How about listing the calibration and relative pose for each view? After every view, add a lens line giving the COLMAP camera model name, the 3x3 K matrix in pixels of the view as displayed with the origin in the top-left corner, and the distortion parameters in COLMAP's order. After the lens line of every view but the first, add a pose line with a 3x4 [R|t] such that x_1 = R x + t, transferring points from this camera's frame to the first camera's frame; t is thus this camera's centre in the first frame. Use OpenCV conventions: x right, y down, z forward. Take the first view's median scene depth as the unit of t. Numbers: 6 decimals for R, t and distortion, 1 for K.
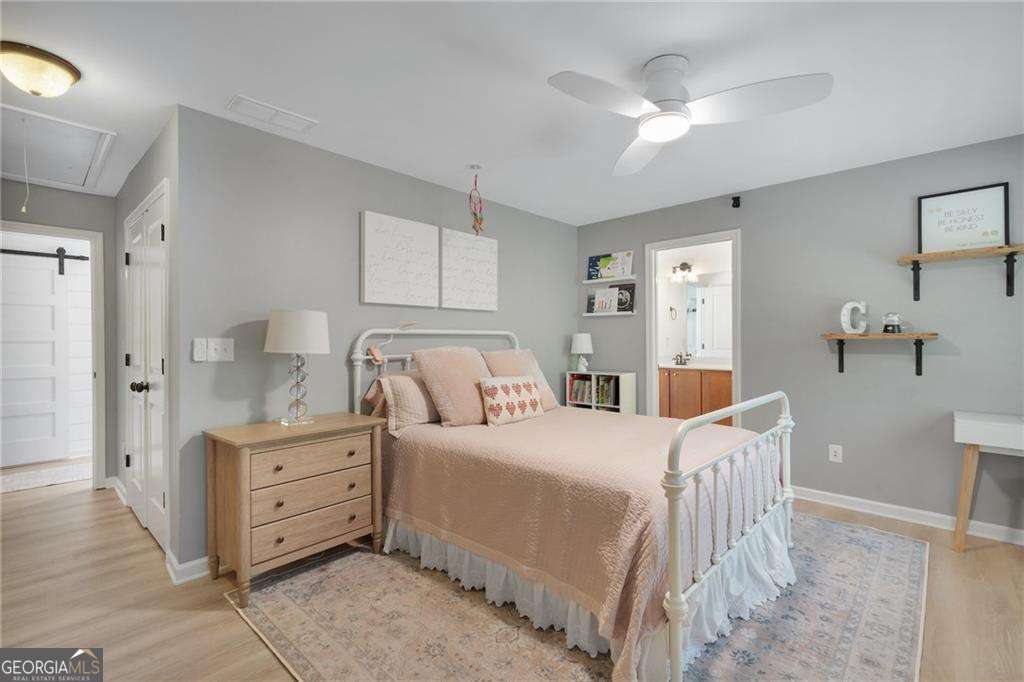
lens RADIAL K [[456.5, 0, 511.5], [0, 456.5, 338.7], [0, 0, 1]] dist [-0.000180, 0.000374]
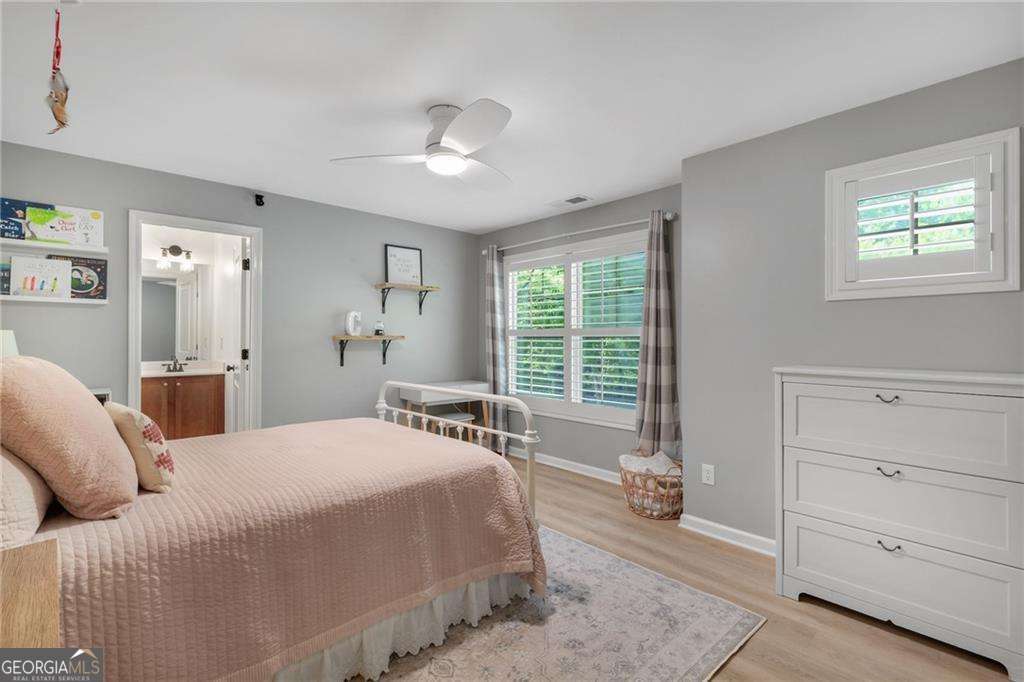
lens RADIAL K [[456.5, 0, 510.5], [0, 456.5, 334.4], [0, 0, 1]] dist [-0.000180, 0.000374]
pose [[0.070698, 0.011745, 0.997429, -0.386569], [-0.000735, 0.999931, -0.011722, 0.000313], [-0.997498, 0.000096, 0.070702, 0.341837]]
